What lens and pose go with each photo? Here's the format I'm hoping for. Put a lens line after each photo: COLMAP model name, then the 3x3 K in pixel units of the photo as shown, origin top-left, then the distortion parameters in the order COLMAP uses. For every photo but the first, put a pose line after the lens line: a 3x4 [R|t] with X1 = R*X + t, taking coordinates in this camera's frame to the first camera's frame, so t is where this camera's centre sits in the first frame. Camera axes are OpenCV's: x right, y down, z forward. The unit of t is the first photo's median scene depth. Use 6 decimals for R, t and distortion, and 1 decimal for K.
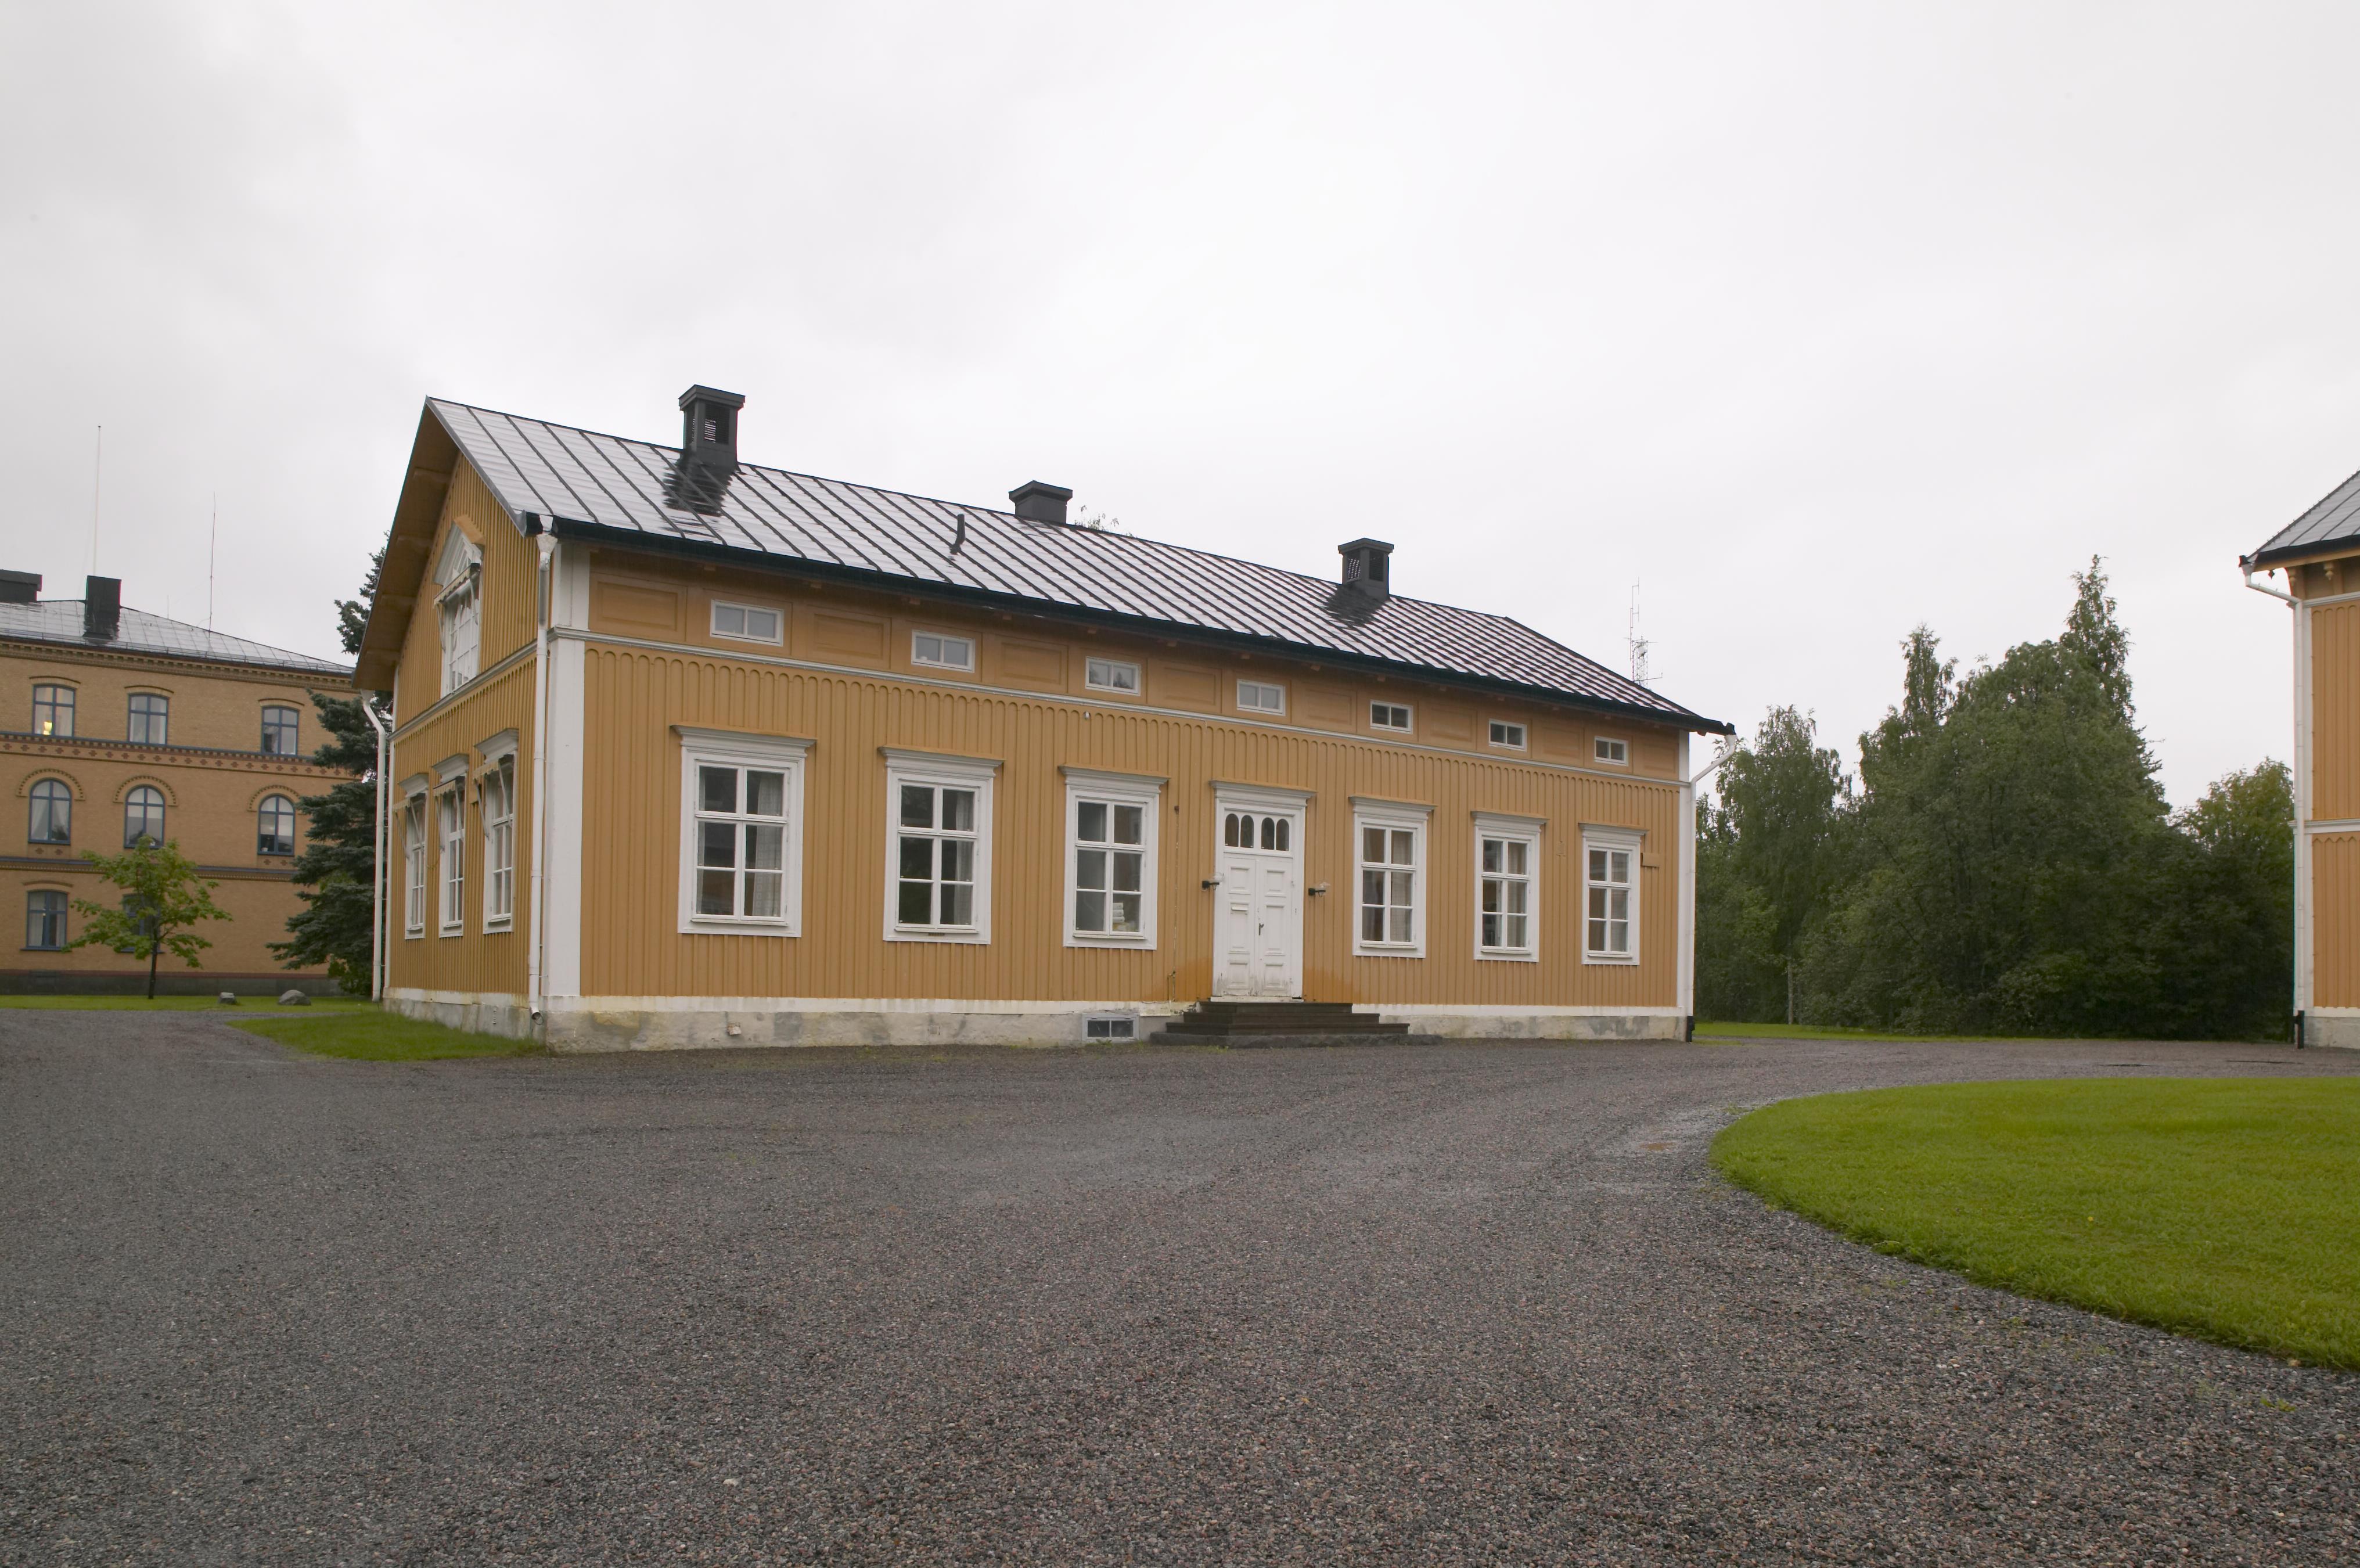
lens RADIAL K [[1637.8, 0, 1191.8], [0, 1637.8, 946.6], [0, 0, 1]] dist [-0.059674, 0.042462]
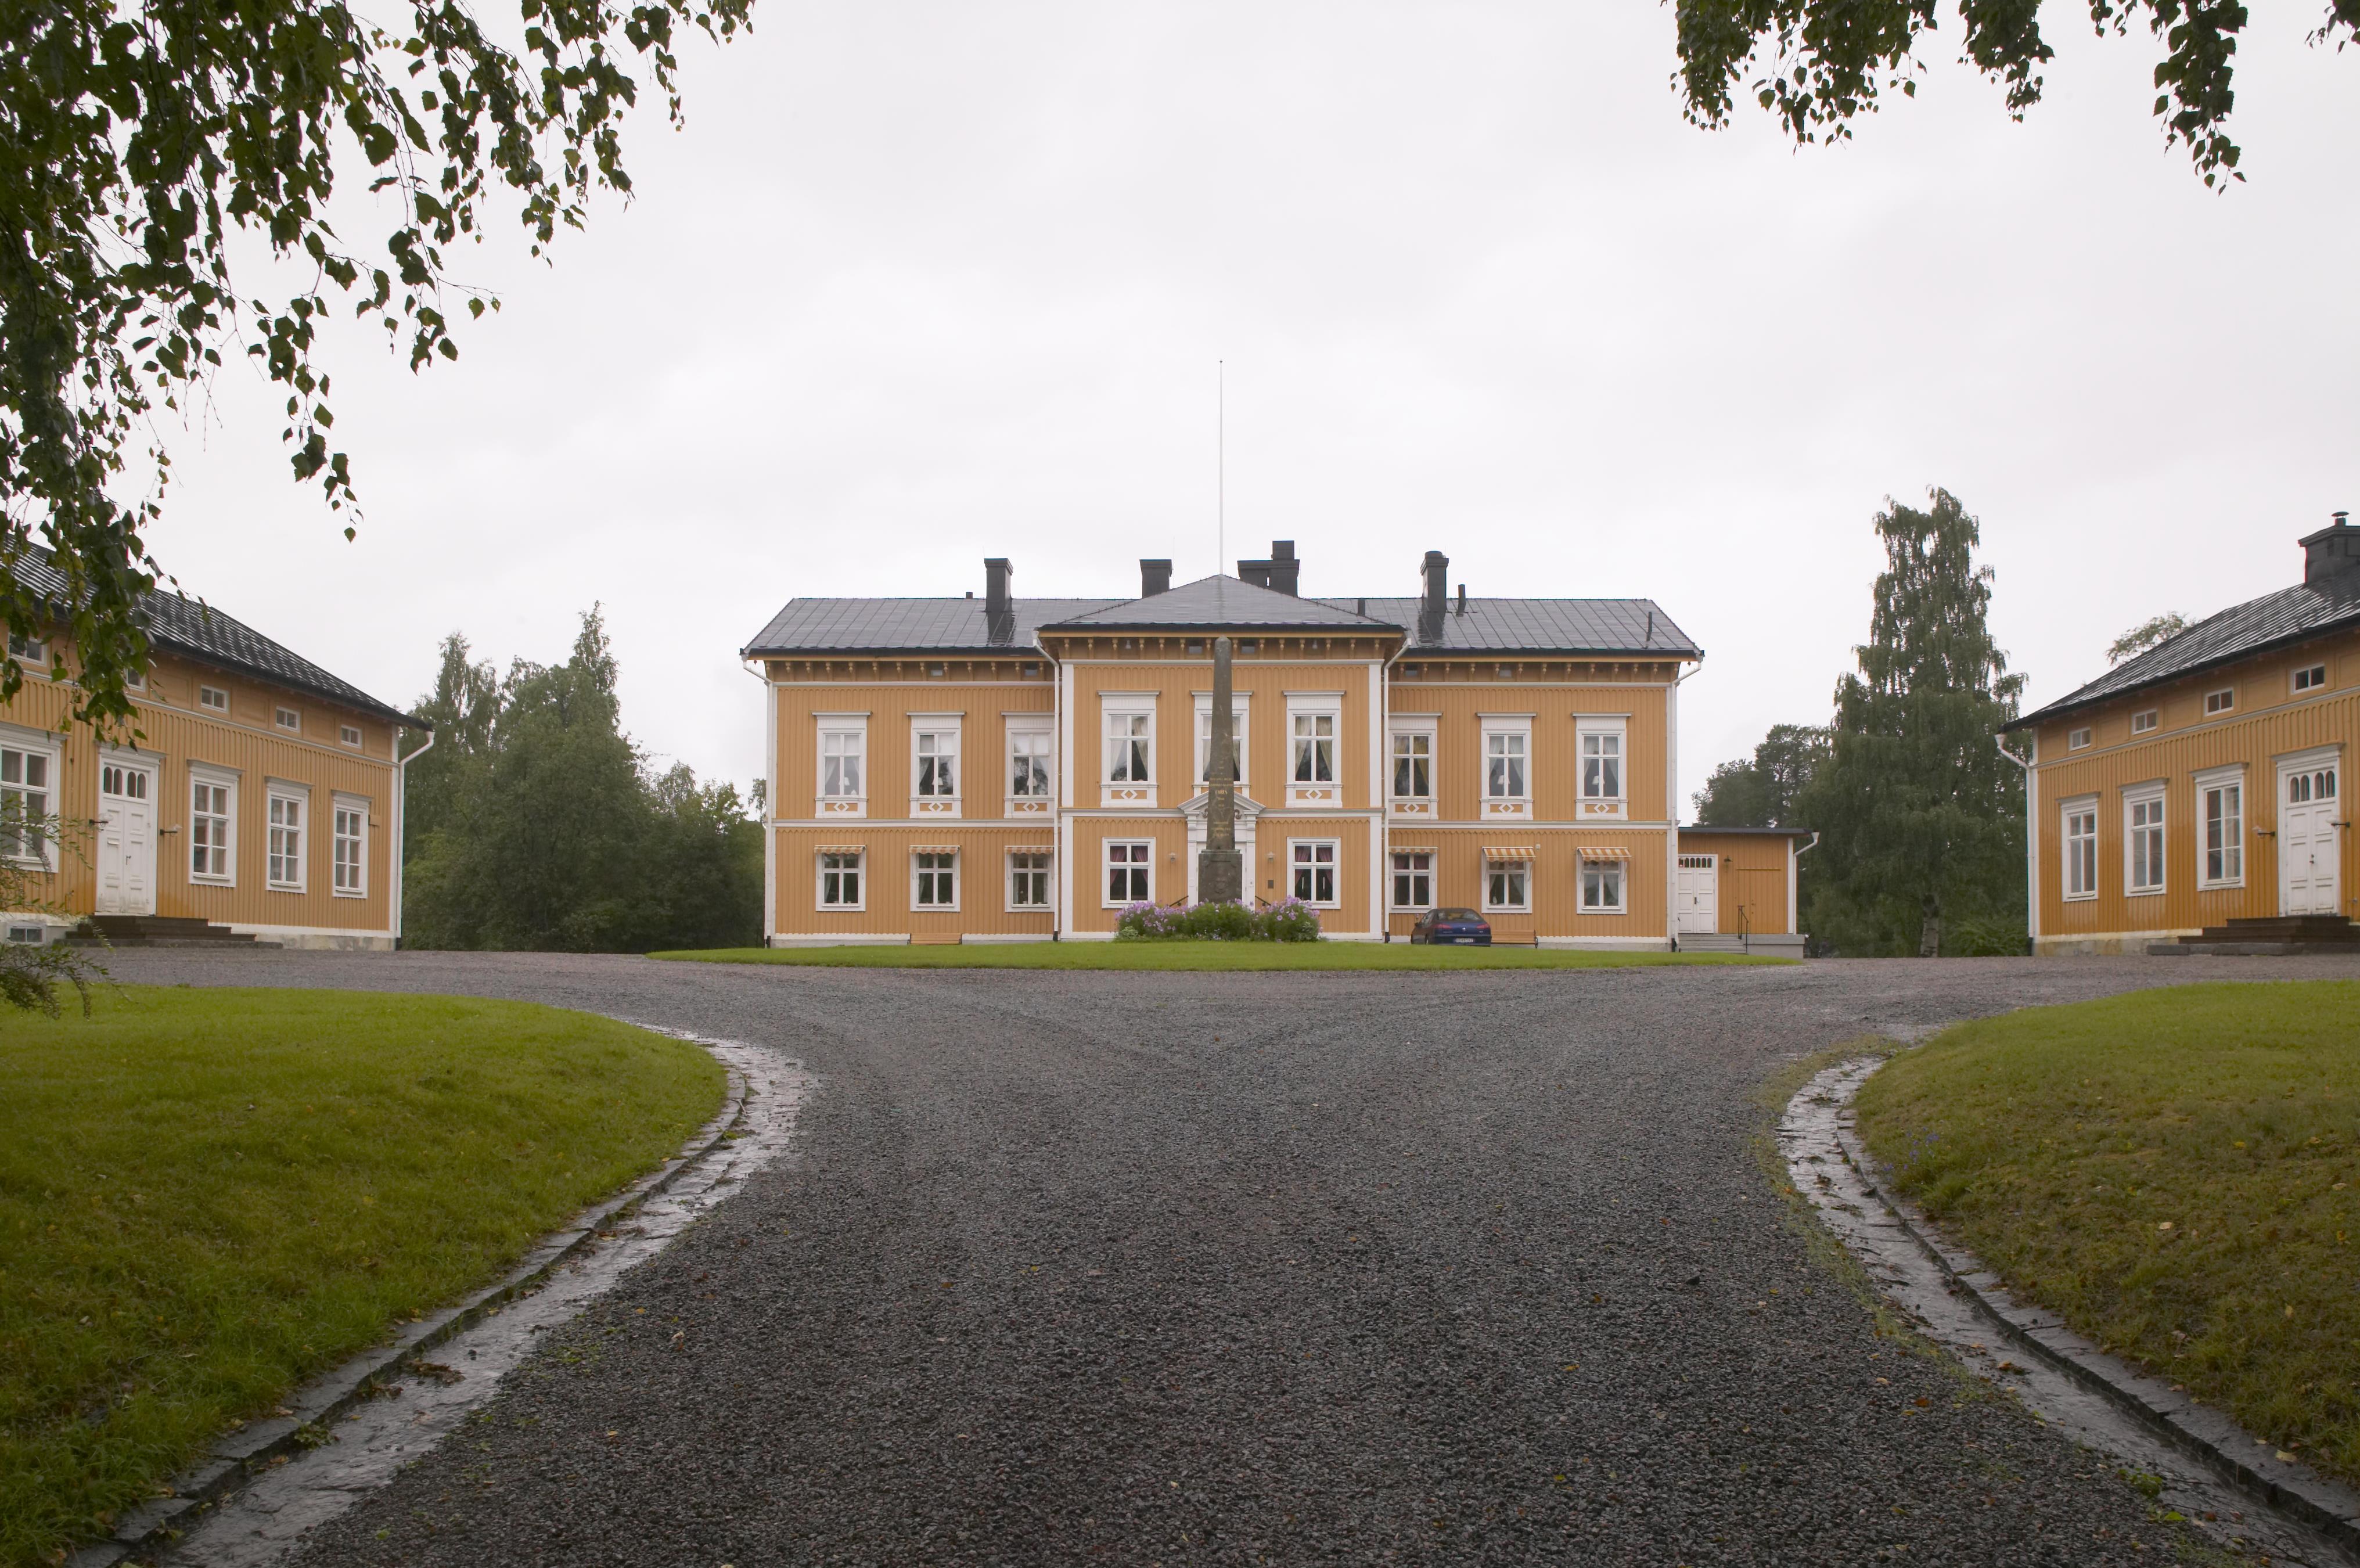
lens RADIAL K [[1637.8, 0, 1194.1], [0, 1637.8, 939.0], [0, 0, 1]] dist [-0.059674, 0.042462]
pose [[0.596835, 0.001839, 0.802362, -0.455059], [-0.015109, 0.999846, 0.008948, 0.026646], [-0.802221, -0.017464, 0.596771, -0.396434]]
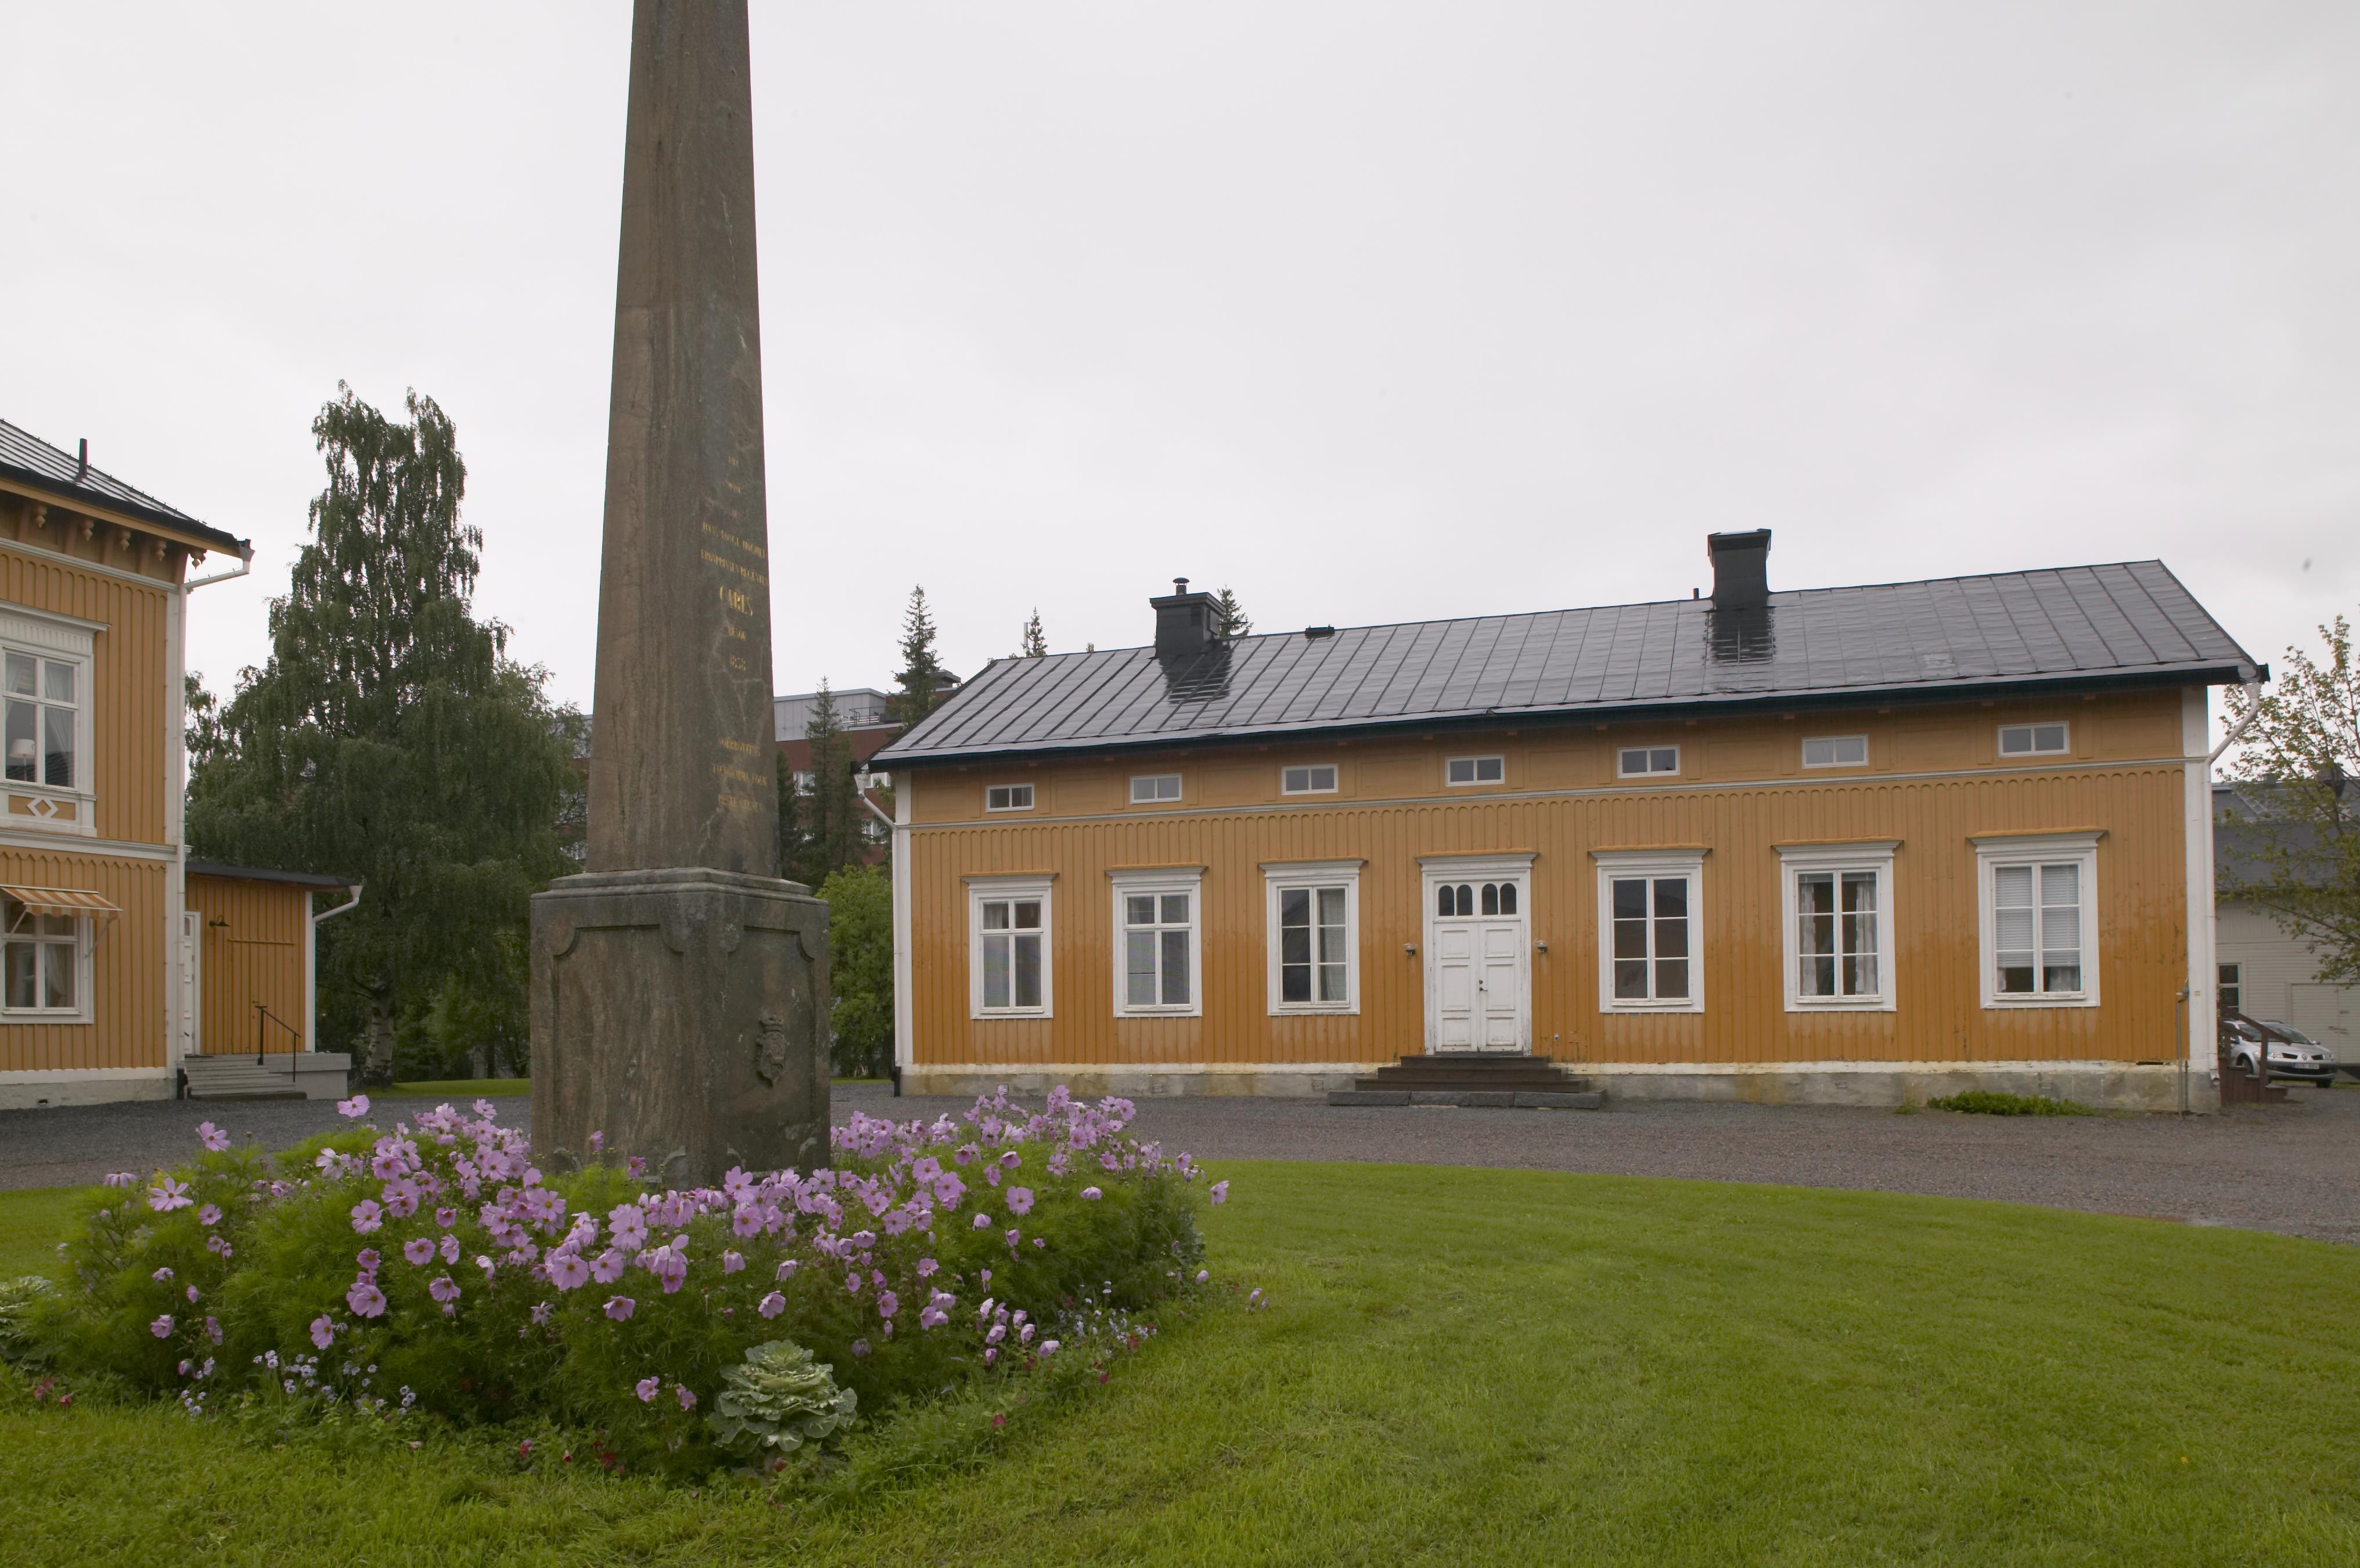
lens RADIAL K [[1637.8, 0, 1190.3], [0, 1637.8, 1000.7], [0, 0, 1]] dist [-0.059674, 0.042462]
pose [[-0.571381, 0.001208, 0.820684, 0.268243], [-0.019848, 0.999686, -0.015290, -0.006465], [-0.820445, -0.025025, -0.571177, 0.384842]]
